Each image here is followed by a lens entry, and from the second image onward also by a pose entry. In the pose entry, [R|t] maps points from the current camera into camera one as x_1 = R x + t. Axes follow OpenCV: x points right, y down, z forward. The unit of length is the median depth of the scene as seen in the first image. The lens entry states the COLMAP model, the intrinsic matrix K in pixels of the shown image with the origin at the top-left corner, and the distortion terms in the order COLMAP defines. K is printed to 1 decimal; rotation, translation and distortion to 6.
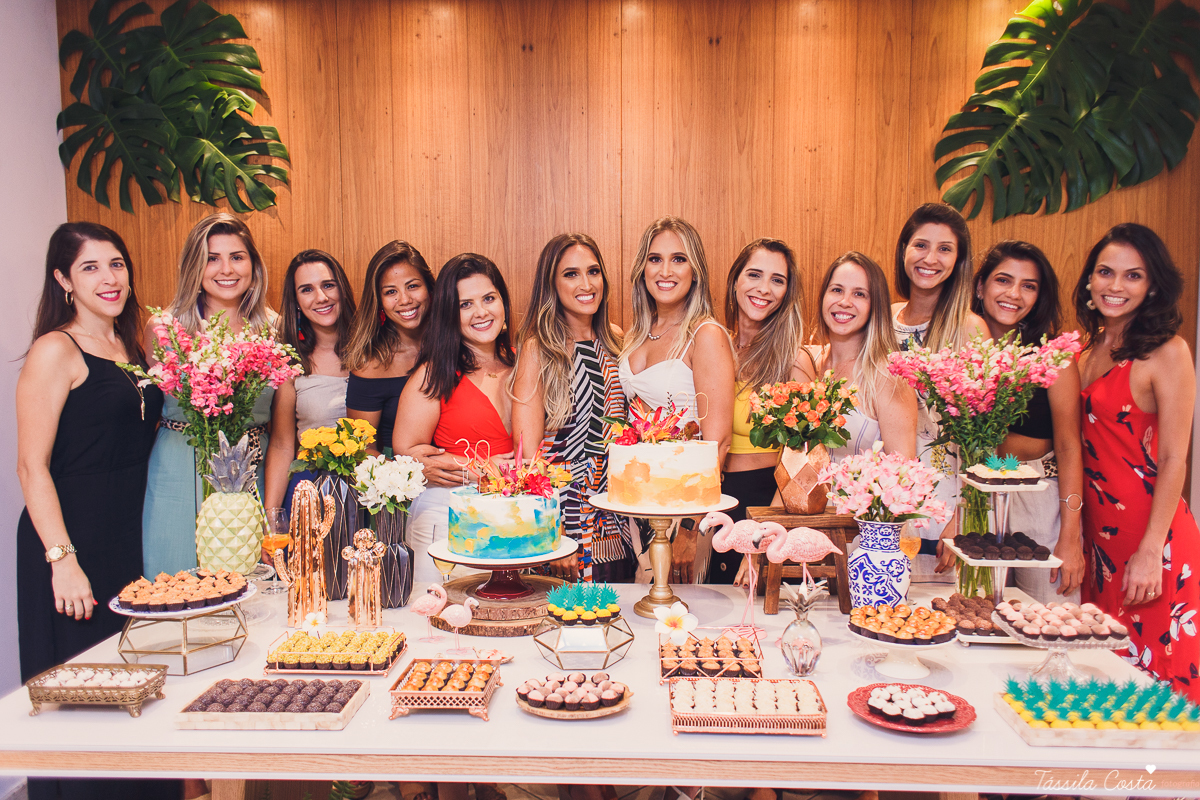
lens RADIAL K [[957.1, 0, 596.0], [0, 957.1, 400.5], [0, 0, 1]] dist [0.053012, -0.030141]
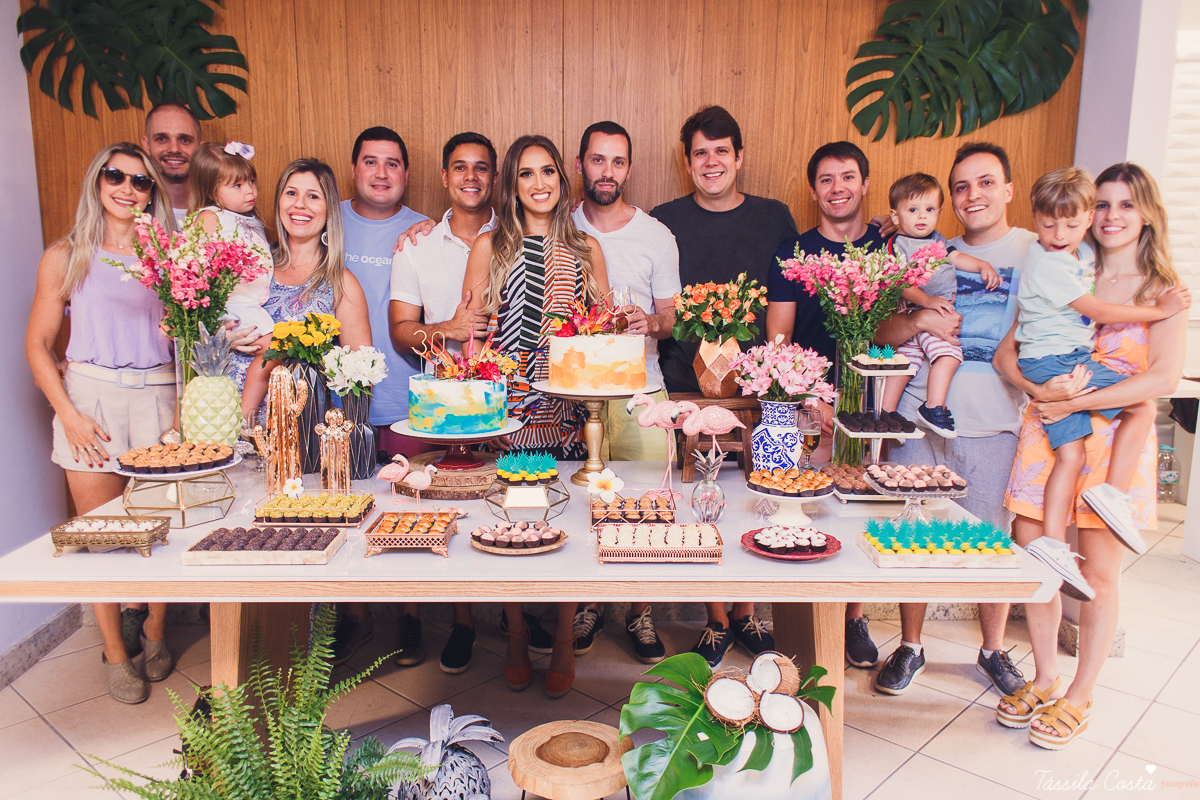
lens RADIAL K [[945.9, 0, 601.8], [0, 945.9, 401.8], [0, 0, 1]] dist [0.051026, -0.022656]
pose [[0.997950, 0.002284, 0.063964, 0.003229], [-0.008036, 0.995926, 0.089817, 0.020449], [-0.063499, -0.090147, 0.993902, -0.128395]]
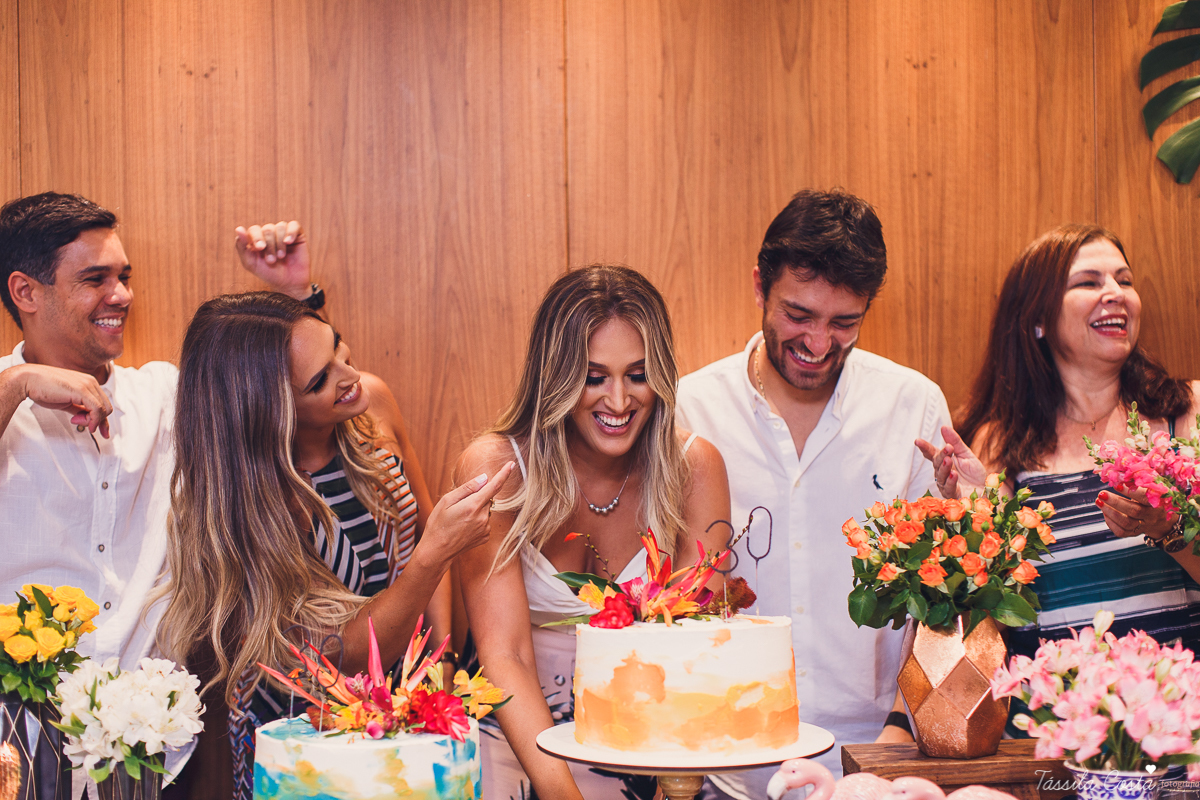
lens RADIAL K [[1754.2, 0, 601.5], [0, 1754.2, 395.3], [0, 0, 1]] dist [0.014817, -0.005211]
pose [[0.996246, -0.008636, 0.086136, -0.049853], [0.015412, 0.996809, -0.078321, -0.003131], [-0.085184, 0.079354, 0.993200, 0.072684]]
